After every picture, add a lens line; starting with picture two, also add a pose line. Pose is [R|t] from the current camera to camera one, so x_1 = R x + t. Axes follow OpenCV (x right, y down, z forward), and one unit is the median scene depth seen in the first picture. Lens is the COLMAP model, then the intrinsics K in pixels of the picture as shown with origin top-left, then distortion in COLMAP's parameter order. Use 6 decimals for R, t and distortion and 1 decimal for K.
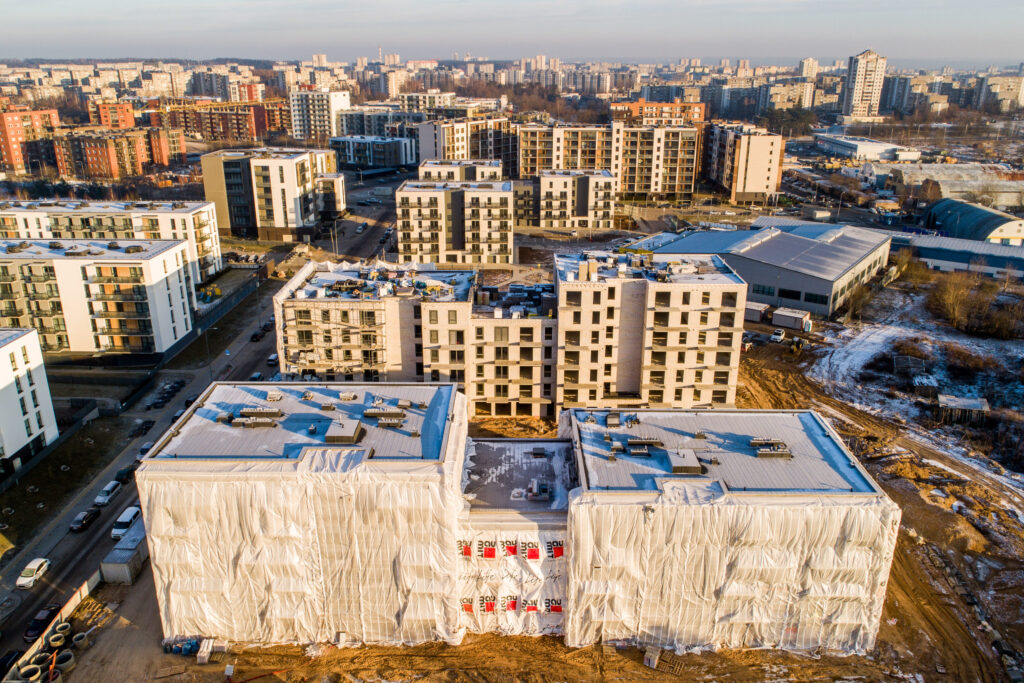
lens RADIAL K [[784.1, 0, 507.3], [0, 784.1, 345.9], [0, 0, 1]] dist [-0.004580, 0.008085]
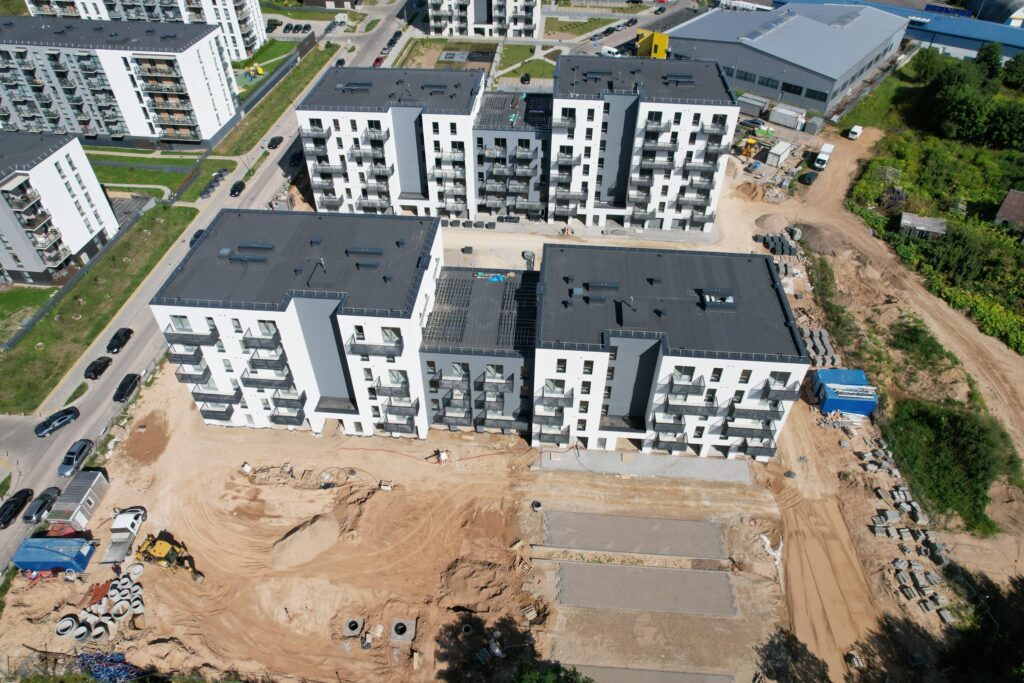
lens RADIAL K [[640.4, 0, 514.1], [0, 640.4, 340.1], [0, 0, 1]] dist [-0.051437, 0.037607]
pose [[0.997811, 0.046405, -0.047116, 0.035577], [-0.024910, 0.923721, 0.382256, -0.056105], [0.061261, -0.380245, 0.922855, 0.054802]]
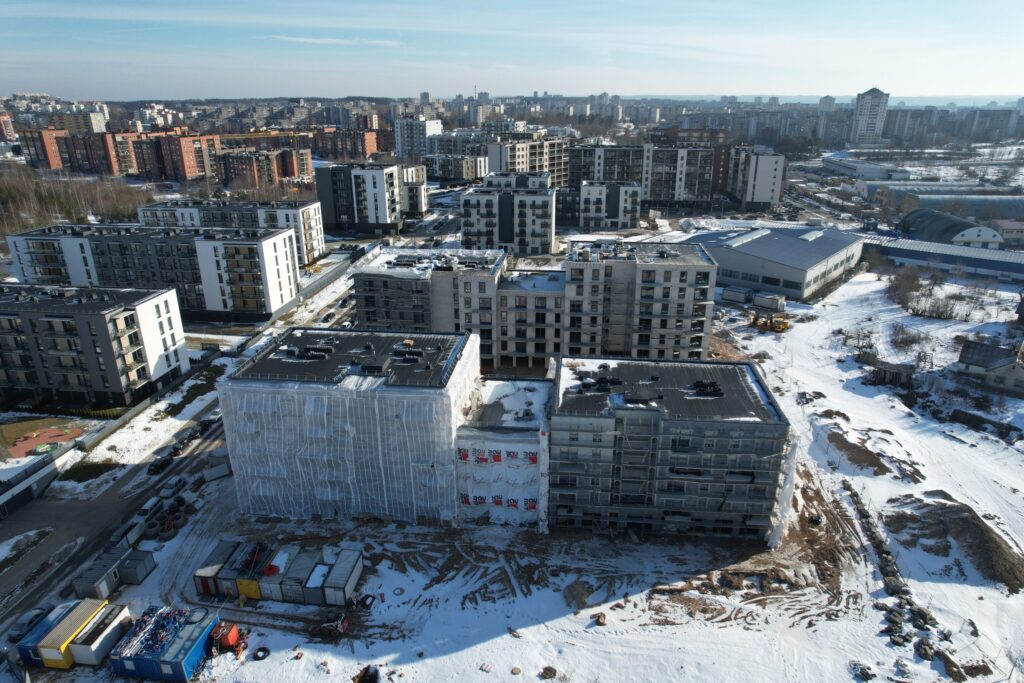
lens RADIAL K [[640.4, 0, 511.7], [0, 640.4, 337.9], [0, 0, 1]] dist [-0.051437, 0.037607]
pose [[0.995318, 0.030242, -0.091806, 0.041646], [-0.029054, 0.999476, 0.014249, 0.015851], [0.092189, -0.011515, 0.995675, -0.020199]]
